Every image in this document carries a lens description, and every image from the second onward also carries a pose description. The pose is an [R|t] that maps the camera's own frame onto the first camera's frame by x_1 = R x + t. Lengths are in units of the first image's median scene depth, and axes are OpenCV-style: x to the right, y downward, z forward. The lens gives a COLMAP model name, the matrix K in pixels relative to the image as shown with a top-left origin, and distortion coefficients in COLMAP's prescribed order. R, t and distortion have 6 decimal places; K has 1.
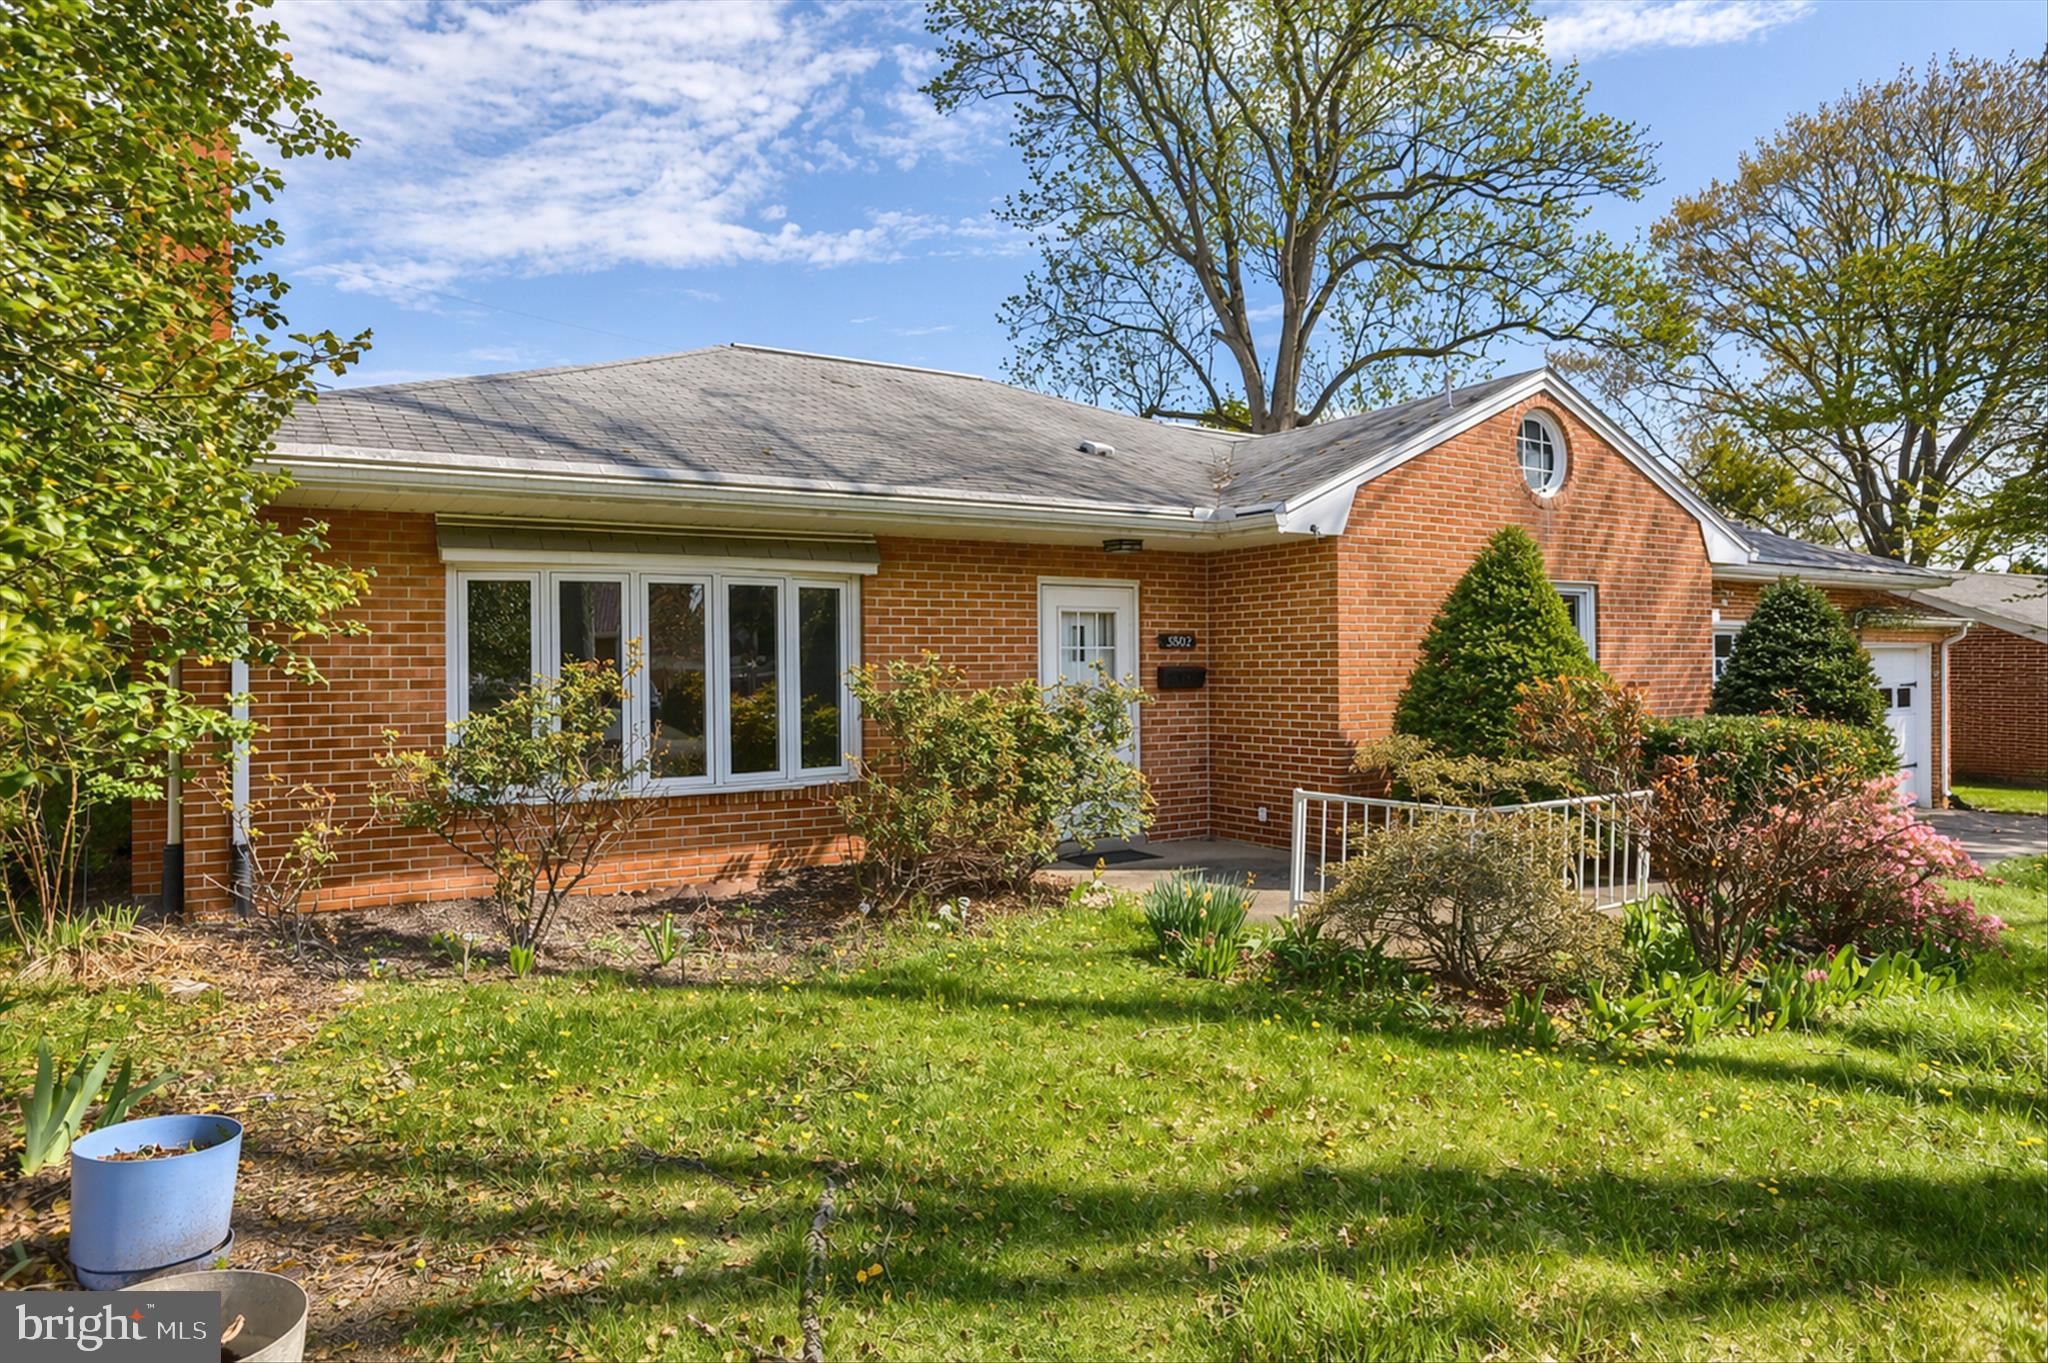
lens RADIAL K [[1006.6, 0, 1030.9], [0, 1006.6, 653.7], [0, 0, 1]] dist [-0.003429, 0.036835]
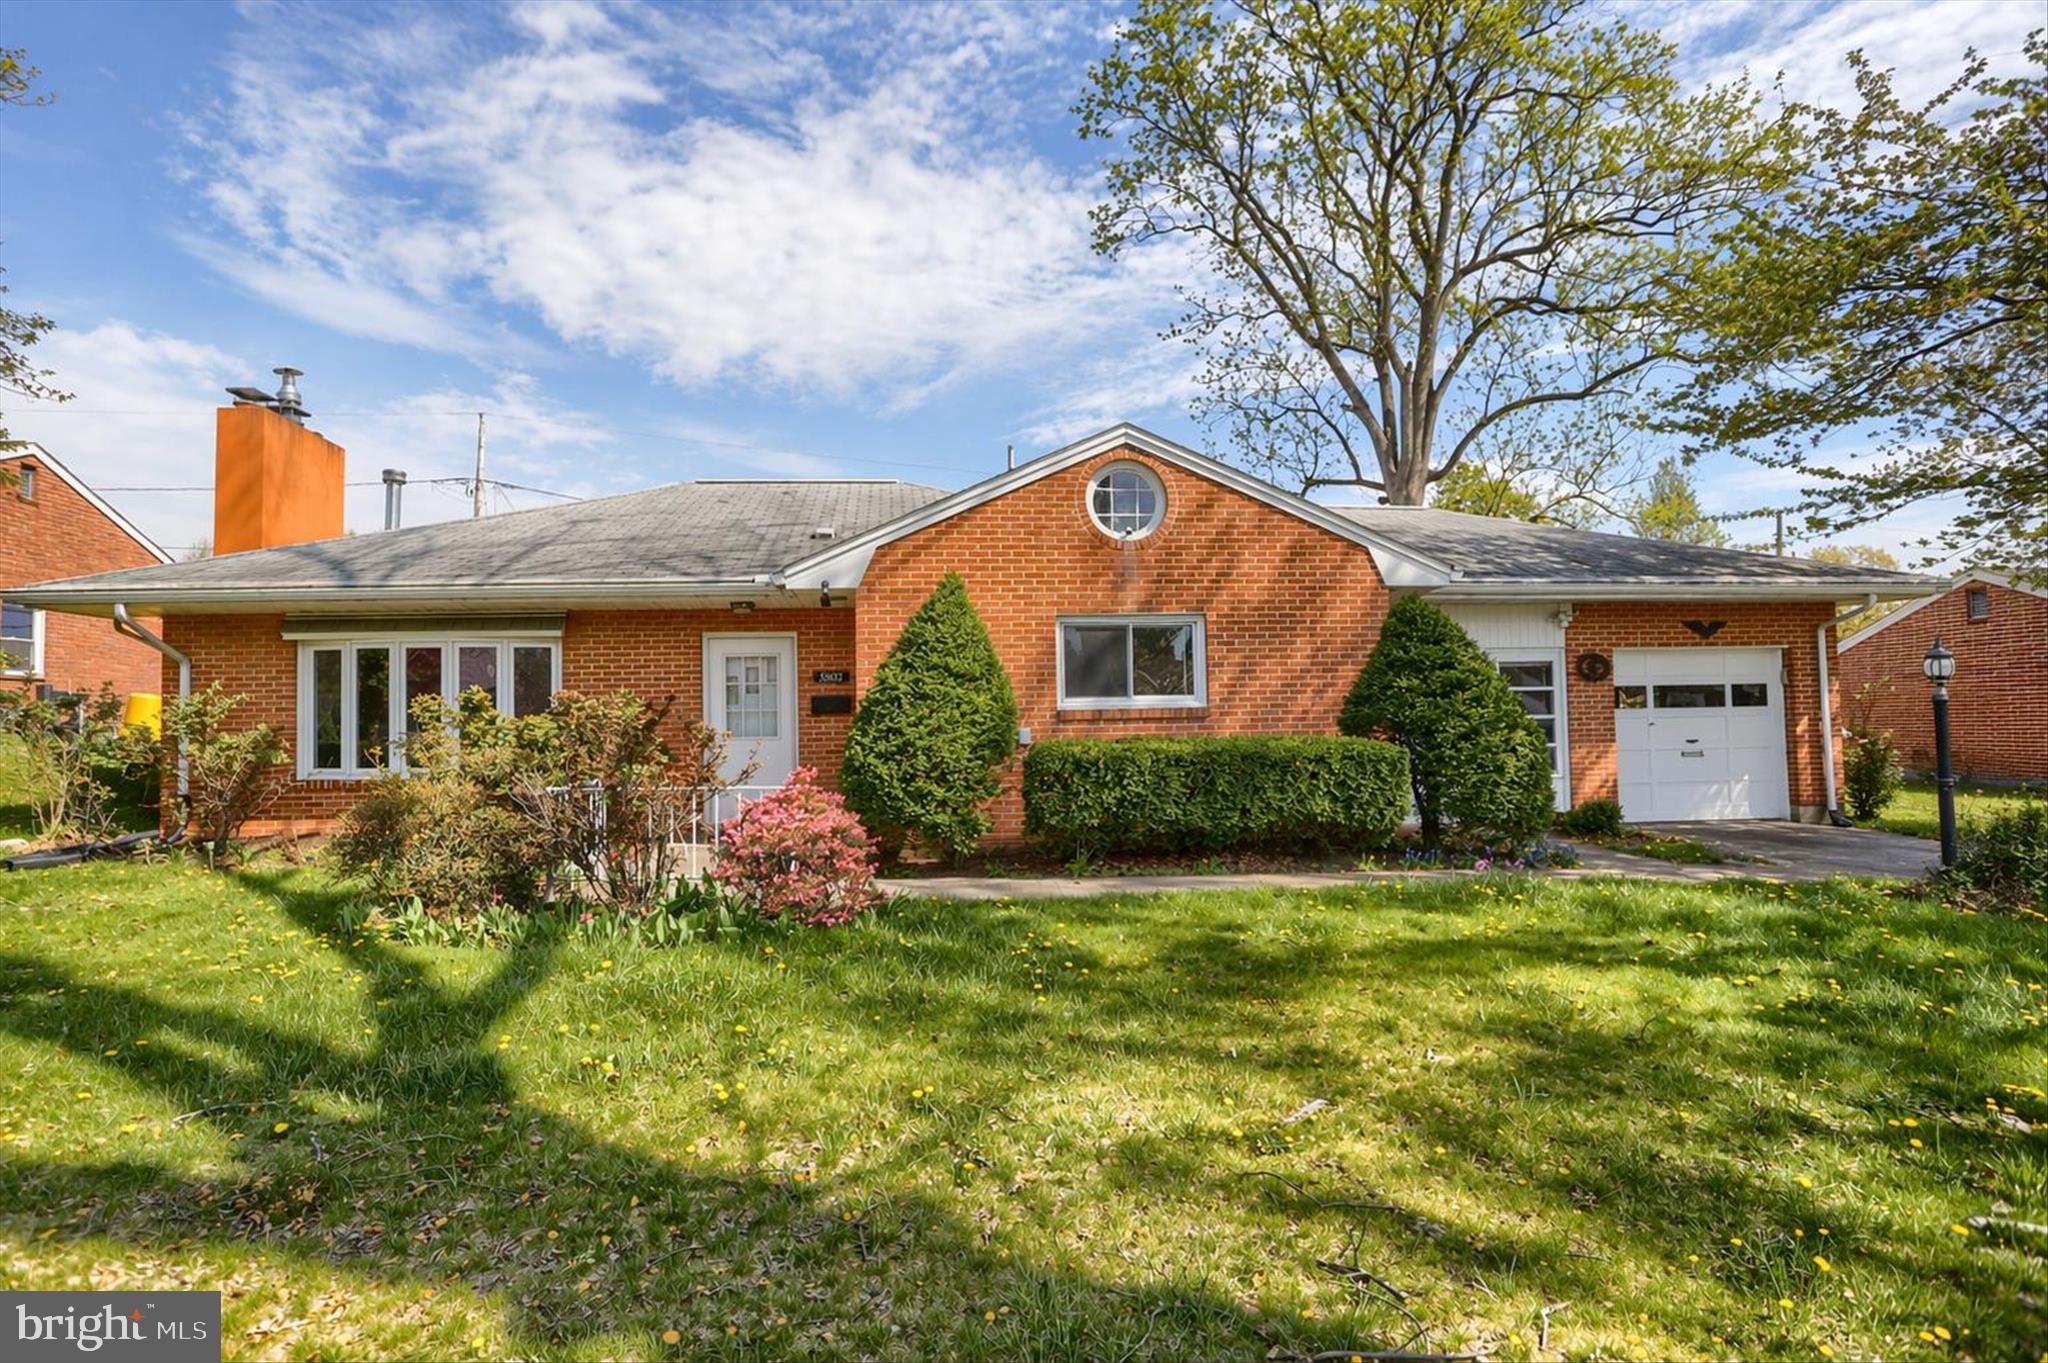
lens RADIAL K [[779.5, 0, 1024.0], [0, 779.5, 681.5], [0, 0, 1]] dist [-0.000207, -0.000007]
pose [[0.910081, -0.019989, -0.413948, 0.797877], [0.011294, 0.999661, -0.023442, 0.020021], [0.414276, 0.016659, 0.909999, 0.189155]]
